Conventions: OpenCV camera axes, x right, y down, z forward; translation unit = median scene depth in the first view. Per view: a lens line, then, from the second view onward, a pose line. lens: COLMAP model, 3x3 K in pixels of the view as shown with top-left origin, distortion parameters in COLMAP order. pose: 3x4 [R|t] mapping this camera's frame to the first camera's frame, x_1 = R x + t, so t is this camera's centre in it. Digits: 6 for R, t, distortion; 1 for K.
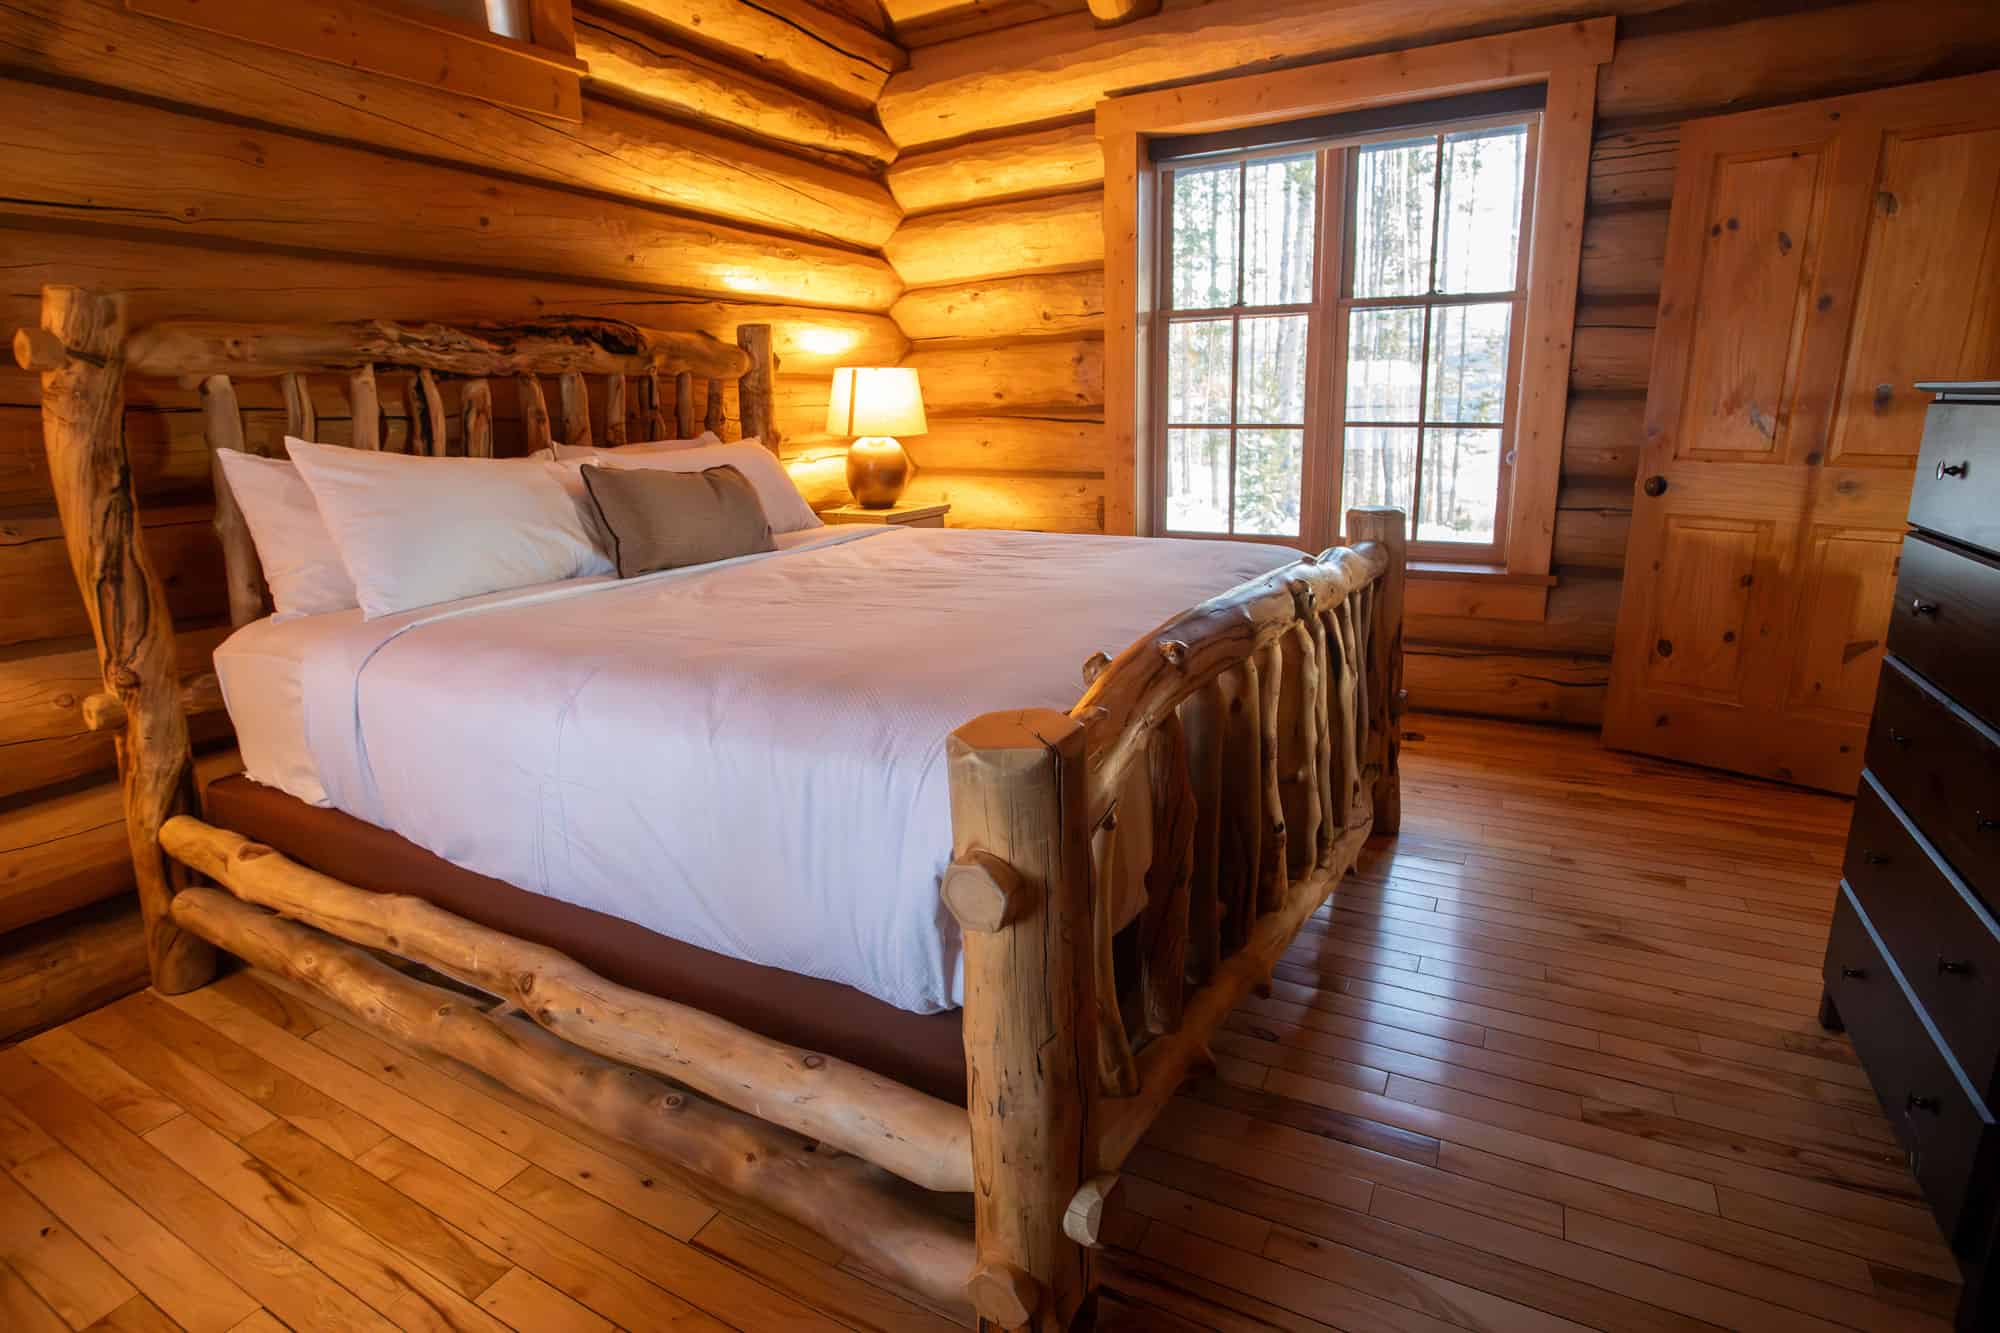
lens RADIAL K [[997.9, 0, 1000.0], [0, 997.9, 666.5], [0, 0, 1]] dist [-0.054297, 0.026582]
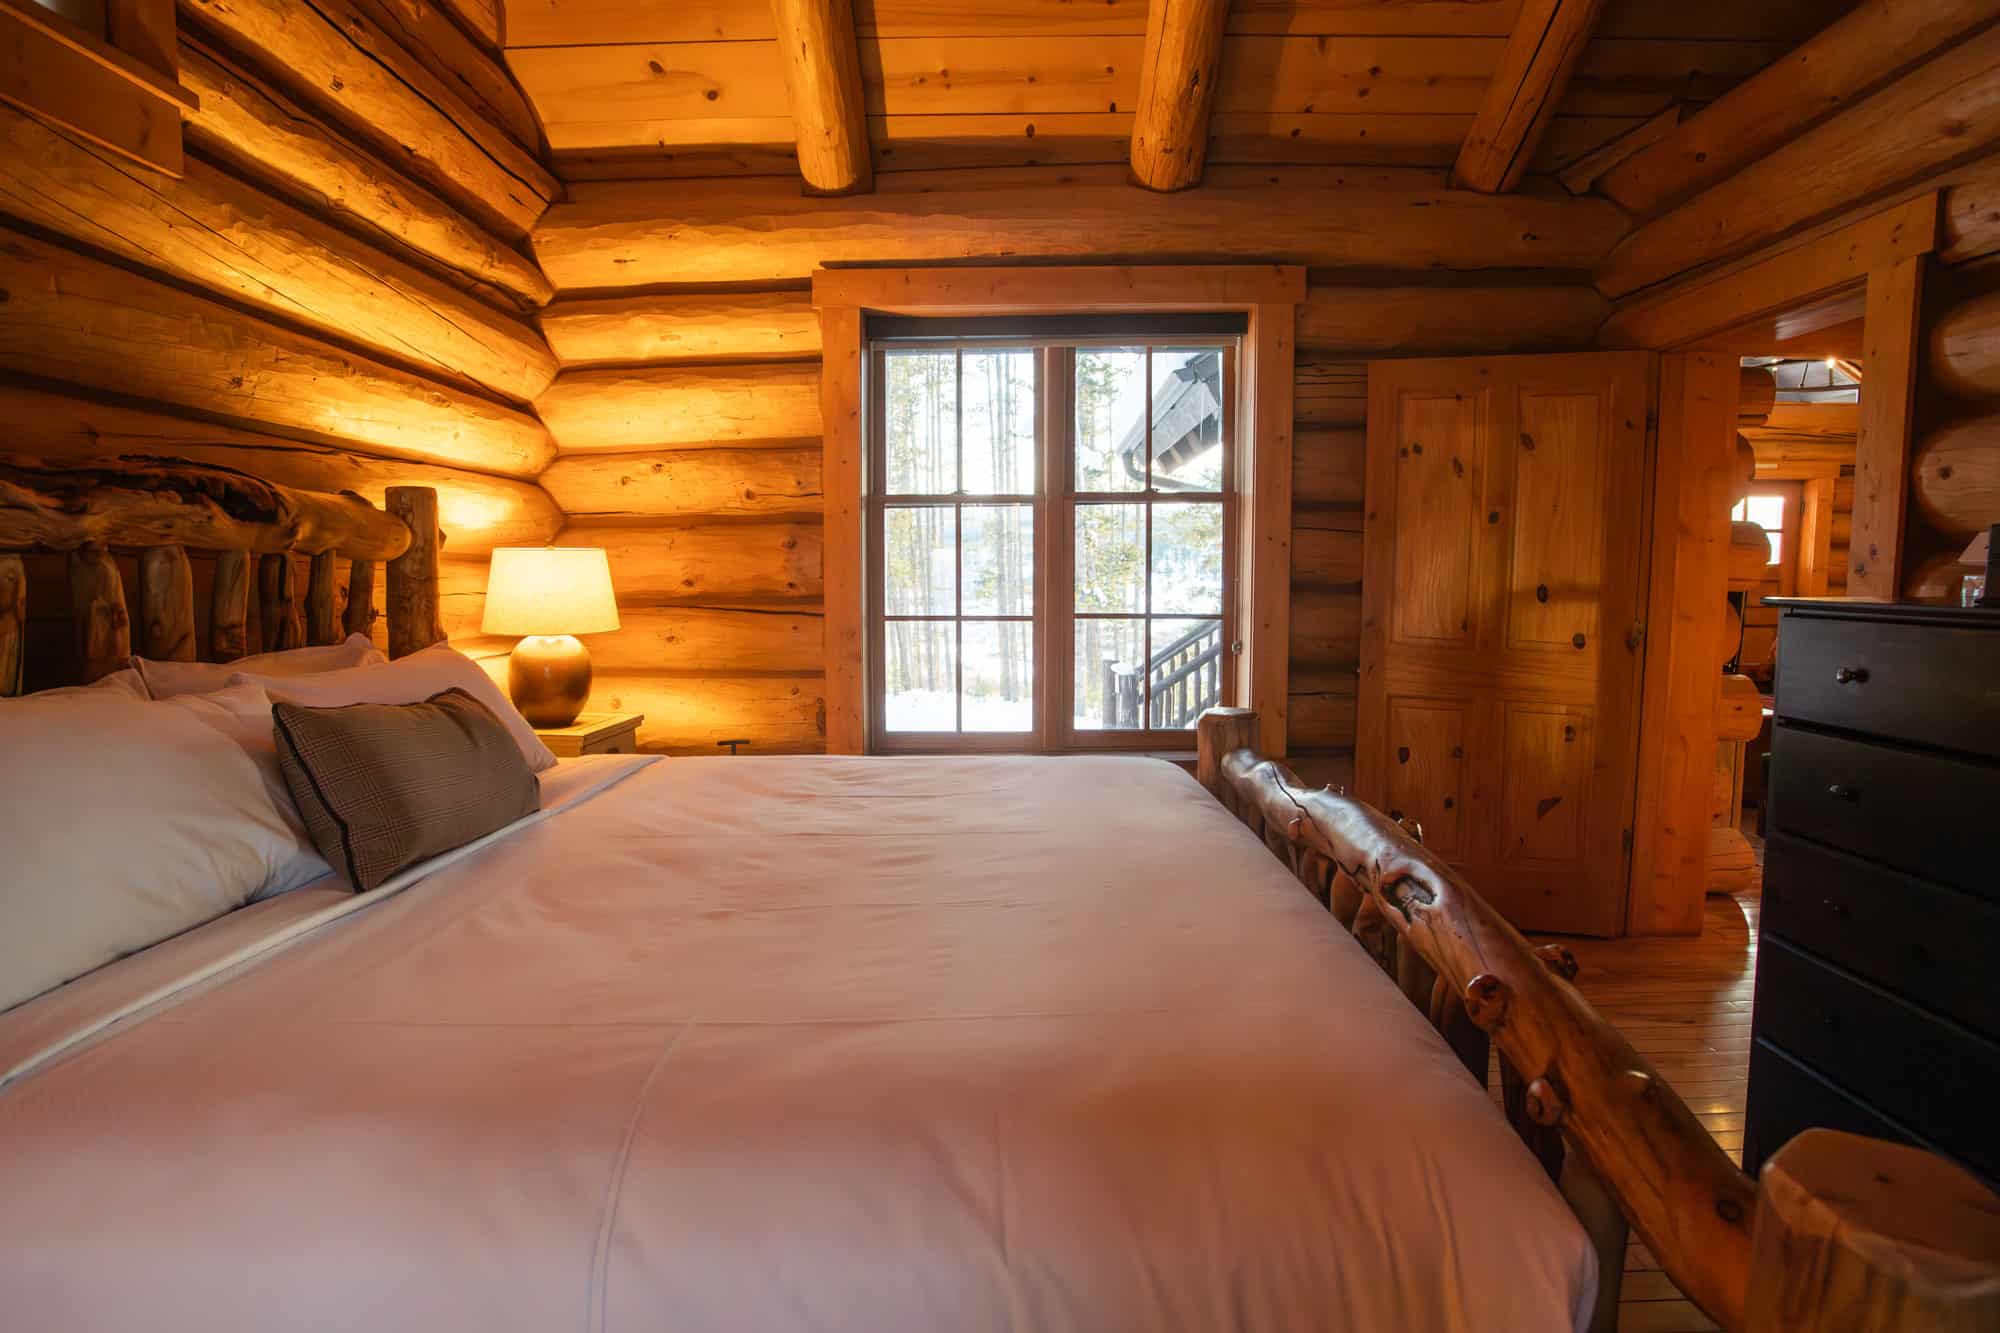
lens RADIAL K [[1022.9, 0, 1000.0], [0, 1022.9, 666.5], [0, 0, 1]] dist [-0.055281, 0.026865]
pose [[0.886725, -0.024437, 0.461651, -0.205914], [0.104960, 0.983166, -0.149562, -0.059331], [-0.450225, 0.181075, 0.874362, 0.180252]]
